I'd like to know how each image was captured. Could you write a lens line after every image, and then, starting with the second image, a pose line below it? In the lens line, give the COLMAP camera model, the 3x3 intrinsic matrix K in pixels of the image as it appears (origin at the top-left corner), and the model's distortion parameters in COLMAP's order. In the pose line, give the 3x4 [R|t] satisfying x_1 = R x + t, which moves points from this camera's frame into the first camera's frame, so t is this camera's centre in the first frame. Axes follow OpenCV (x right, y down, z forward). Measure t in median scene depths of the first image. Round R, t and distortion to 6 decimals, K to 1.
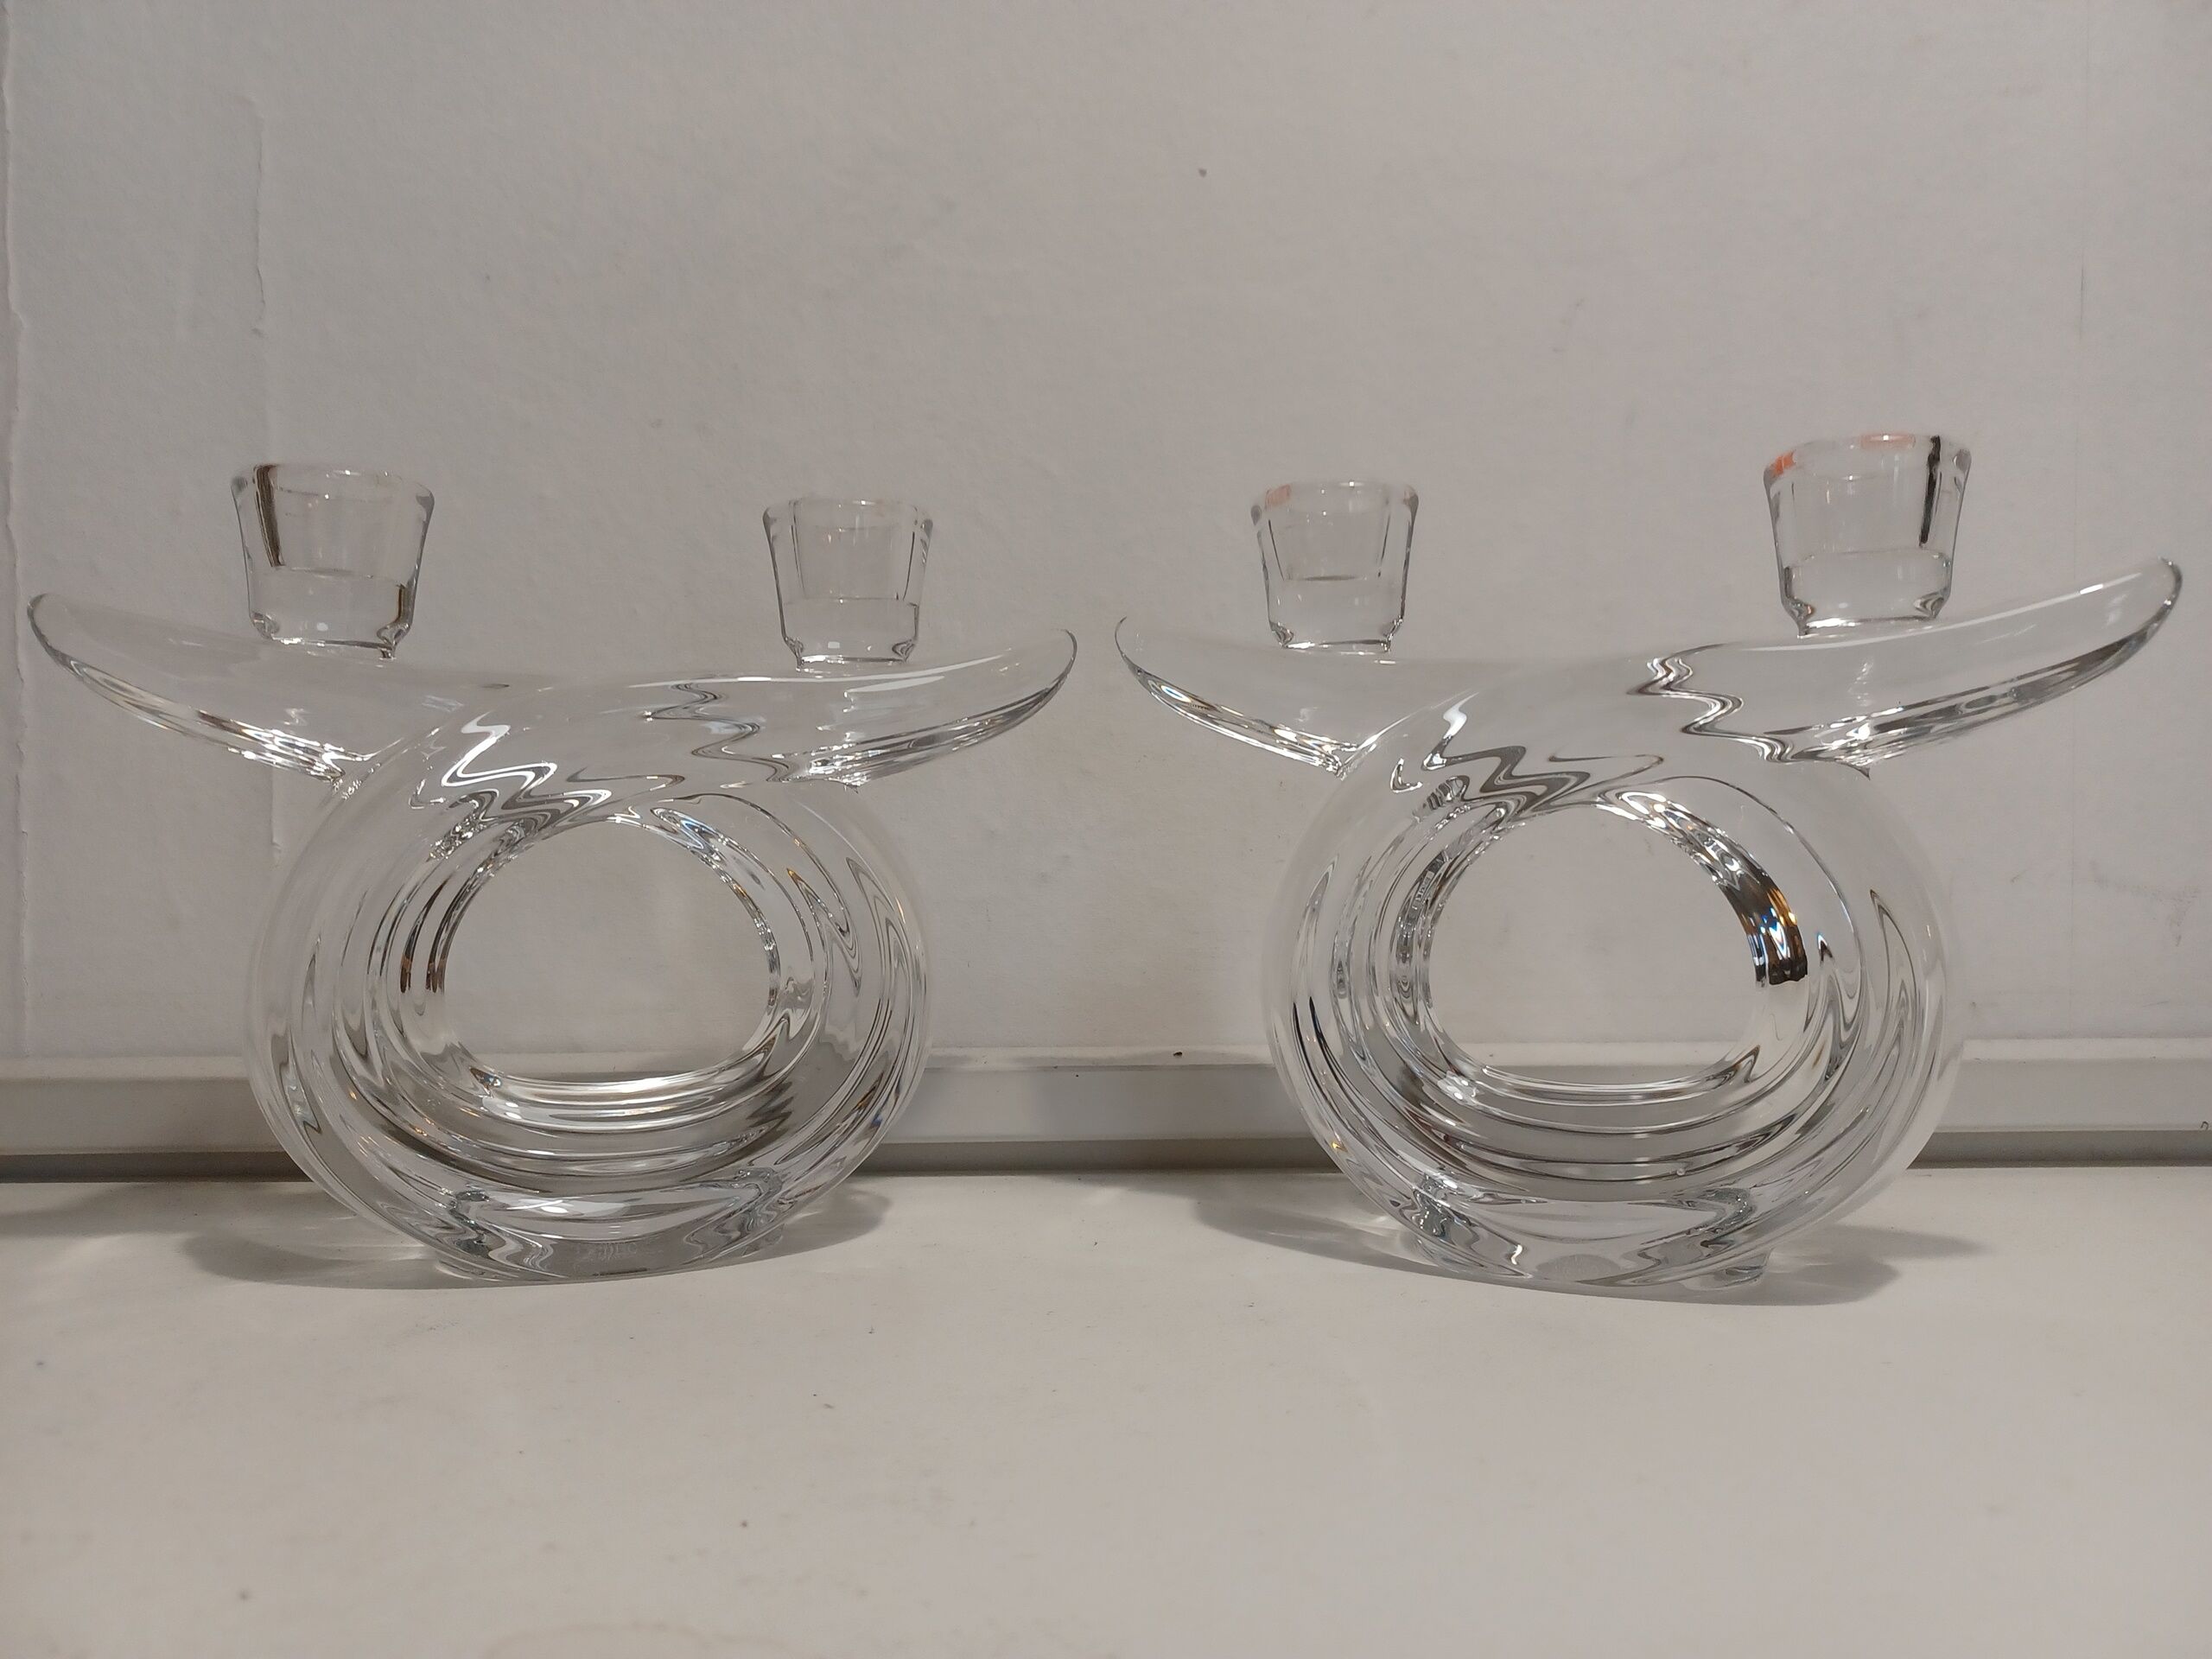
lens RADIAL K [[1722.6, 0, 1124.7], [0, 1722.6, 821.2], [0, 0, 1]] dist [-0.025836, 0.032887]
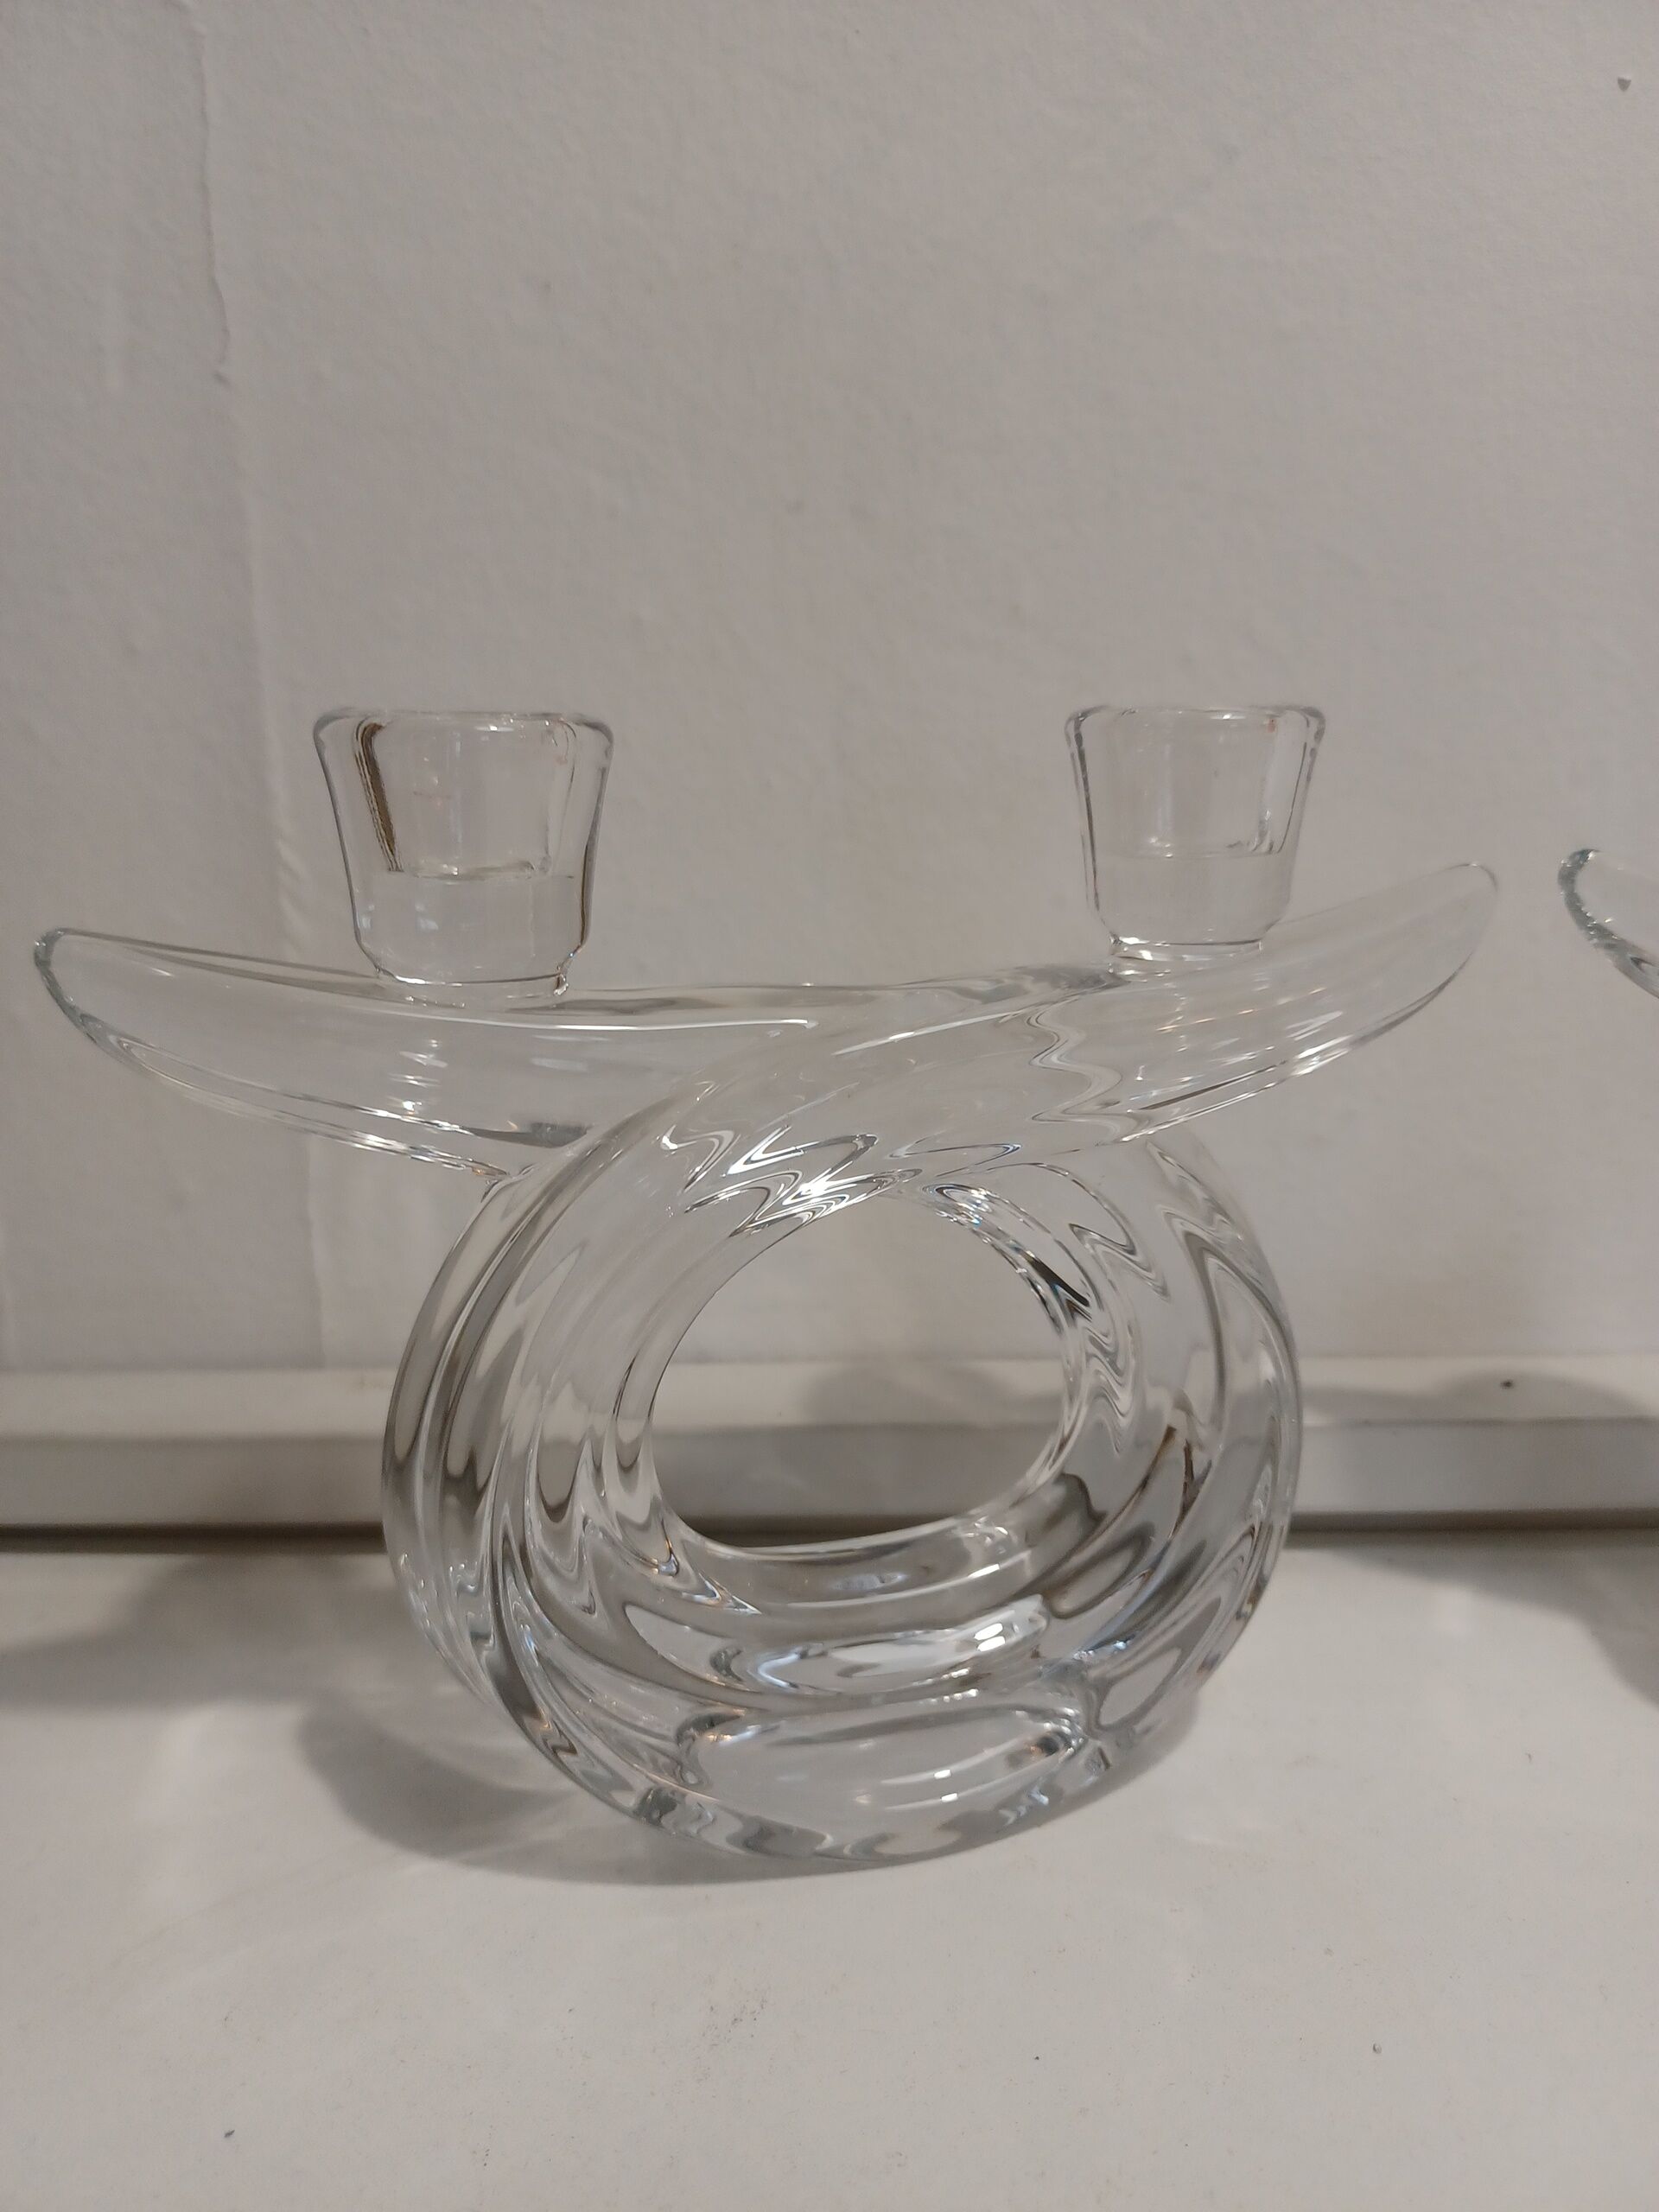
lens RADIAL K [[1722.6, 0, 839.7], [0, 1722.6, 1112.5], [0, 0, 1]] dist [-0.025836, 0.032887]
pose [[0.998867, 0.003902, -0.047424, -0.223824], [0.006840, 0.974508, 0.224248, -0.150681], [0.047090, -0.224318, 0.973378, 0.274772]]
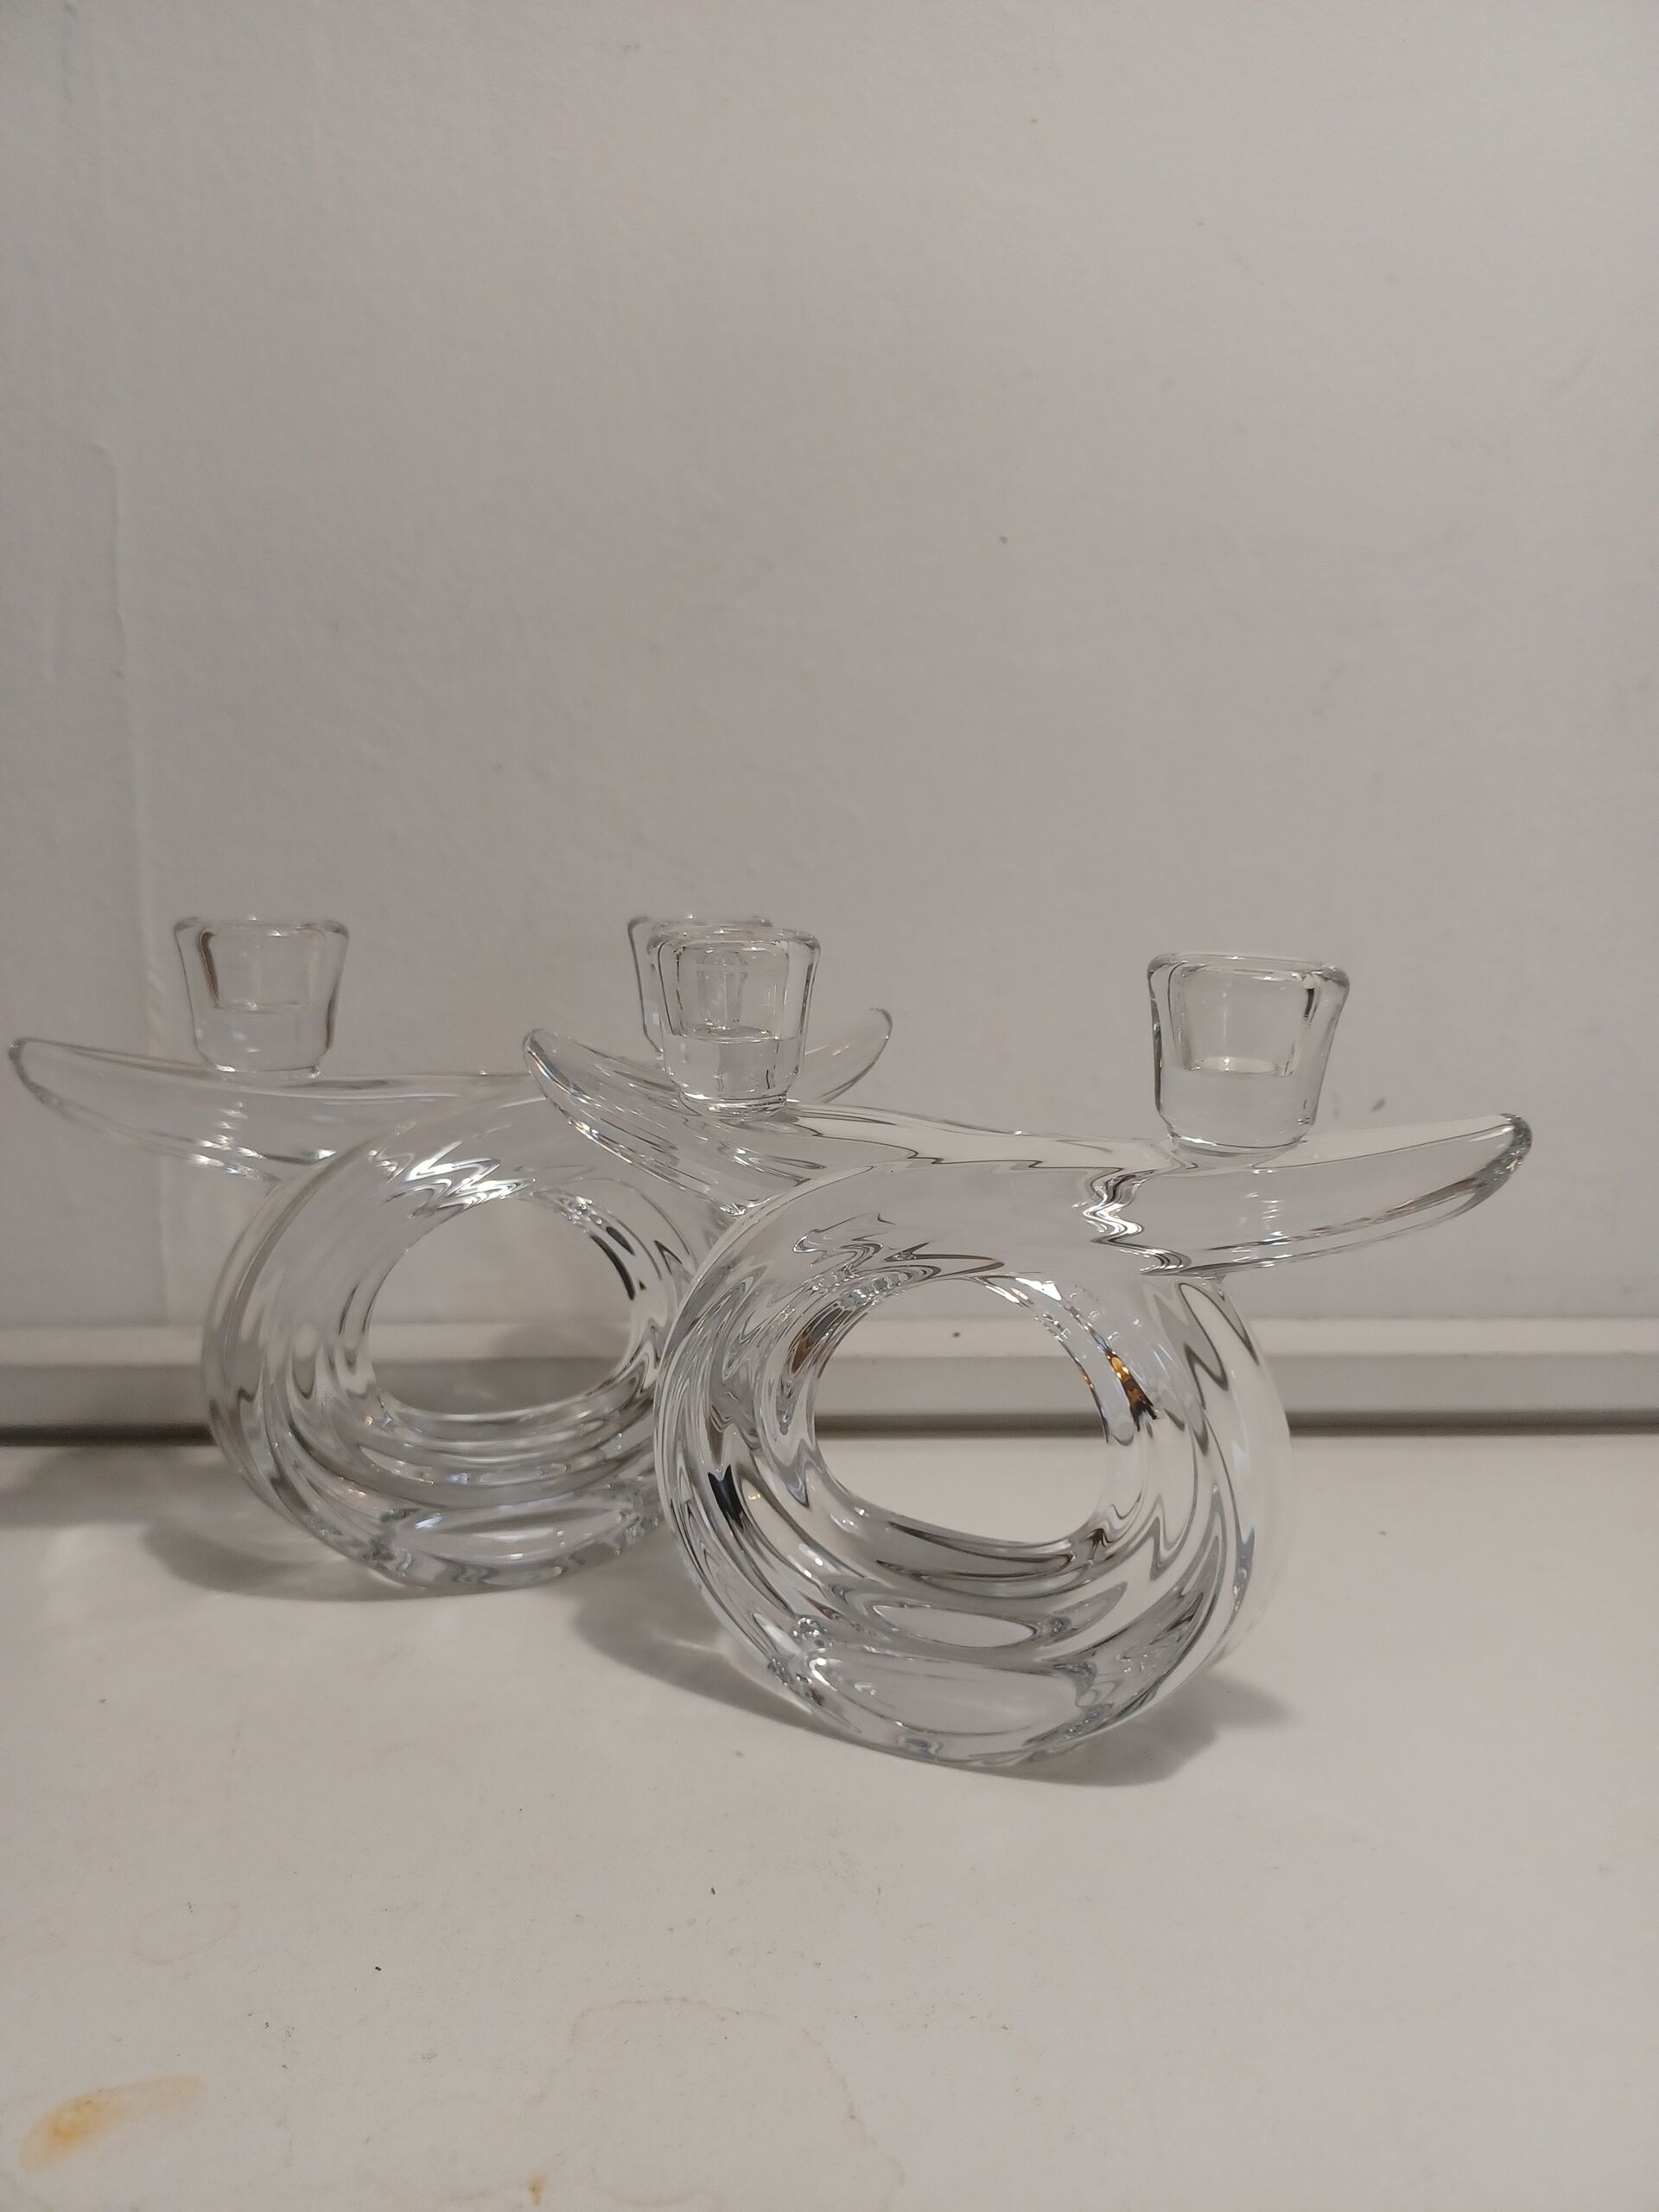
lens RADIAL K [[1722.6, 0, 888.1], [0, 1722.6, 1106.0], [0, 0, 1]] dist [-0.025836, 0.032887]
pose [[0.998323, 0.018368, 0.054898, -0.082231], [-0.027781, 0.984004, 0.175966, -0.221847], [-0.050788, -0.177196, 0.982864, -0.120129]]
